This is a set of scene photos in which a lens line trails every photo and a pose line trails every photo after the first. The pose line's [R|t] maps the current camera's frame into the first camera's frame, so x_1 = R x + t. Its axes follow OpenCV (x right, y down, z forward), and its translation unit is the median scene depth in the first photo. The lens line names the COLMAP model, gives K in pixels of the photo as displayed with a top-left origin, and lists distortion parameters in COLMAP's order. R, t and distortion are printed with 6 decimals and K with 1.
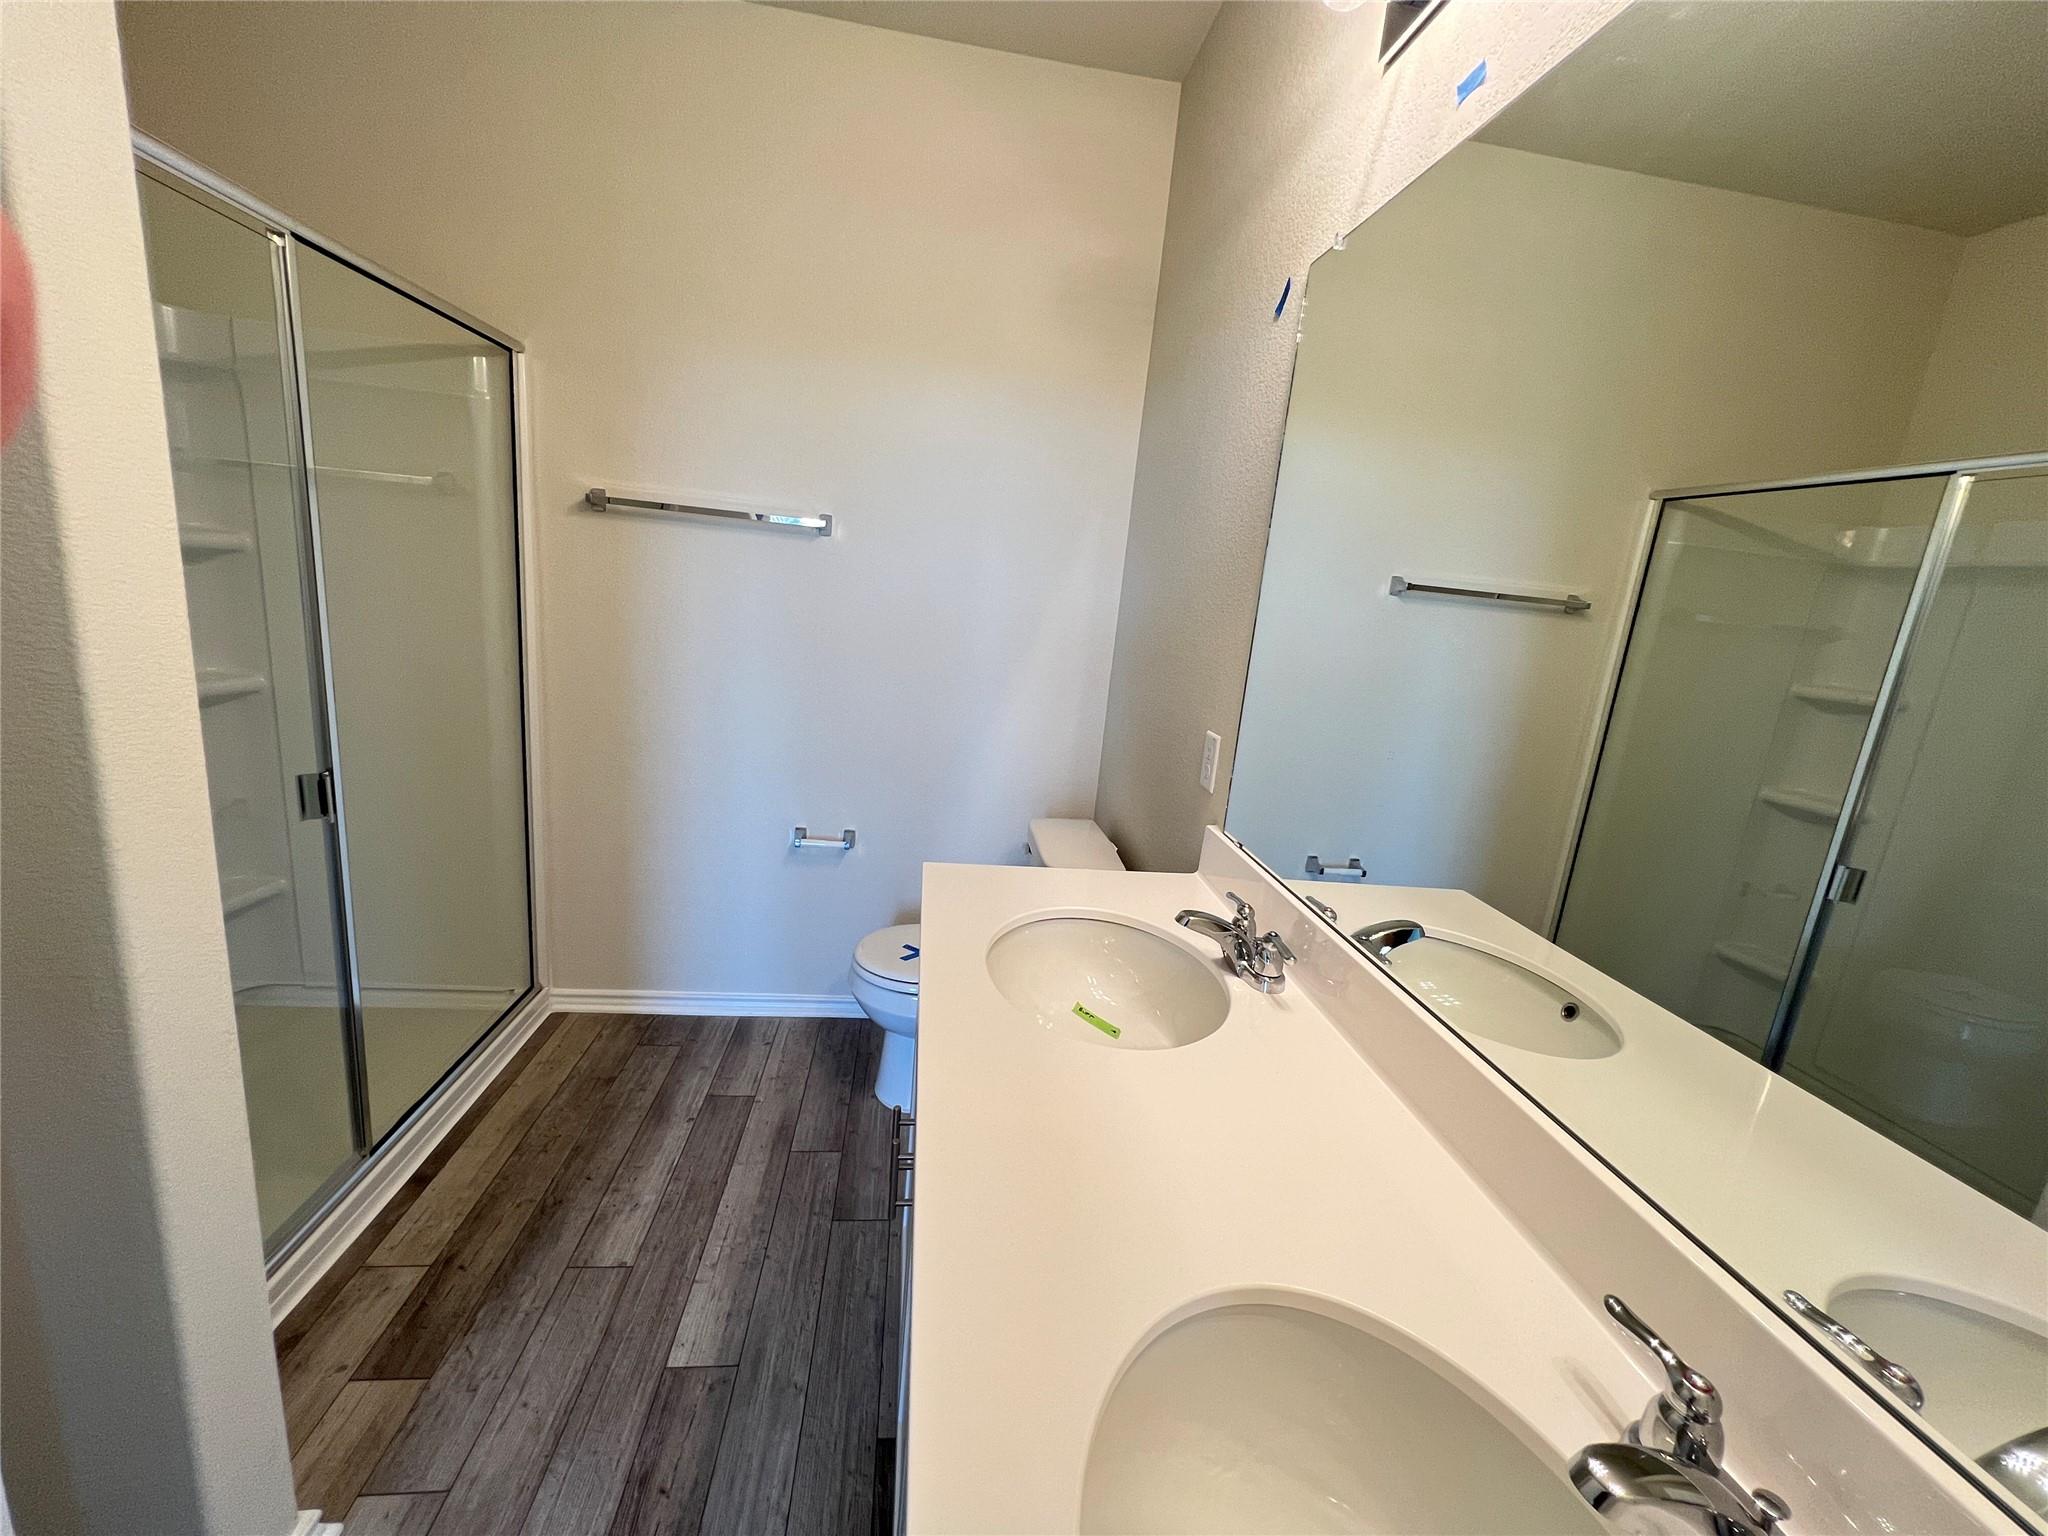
lens RADIAL K [[825.2, 0, 1033.4], [0, 825.2, 769.2], [0, 0, 1]] dist [-0.000843, 0.000253]
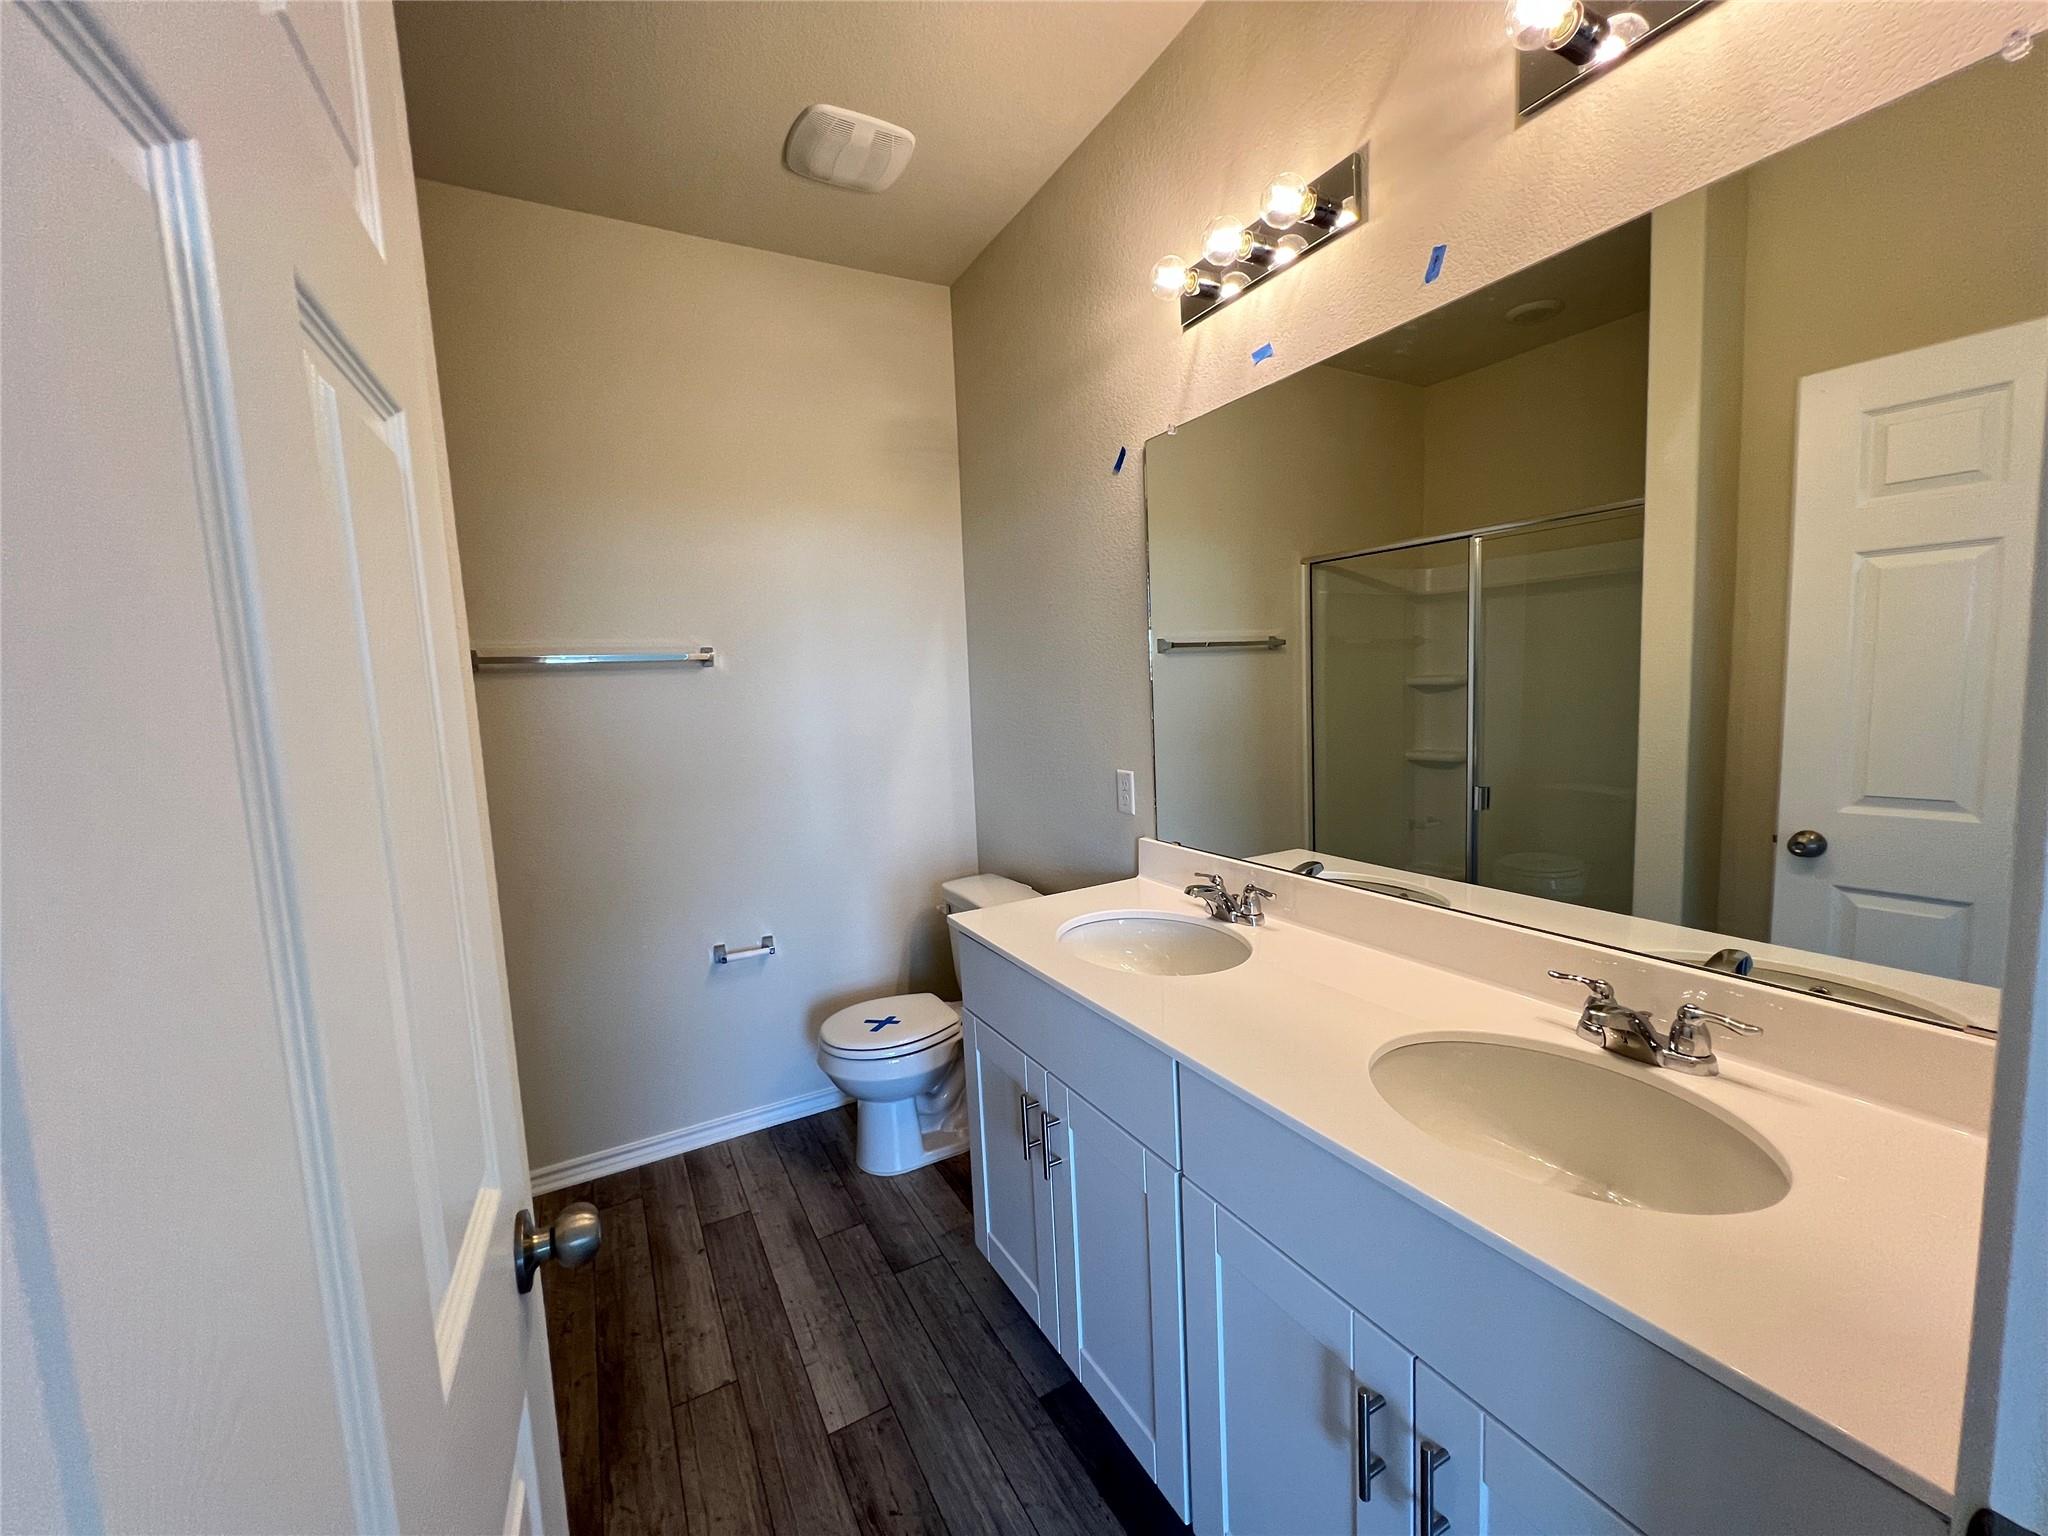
lens RADIAL K [[825.2, 0, 1035.0], [0, 825.2, 767.3], [0, 0, 1]] dist [-0.000843, 0.000253]
pose [[0.915836, -0.176869, 0.360503, -0.344629], [0.212830, 0.975102, -0.062279, 0.003806], [-0.340512, 0.133763, 0.930677, -0.161941]]
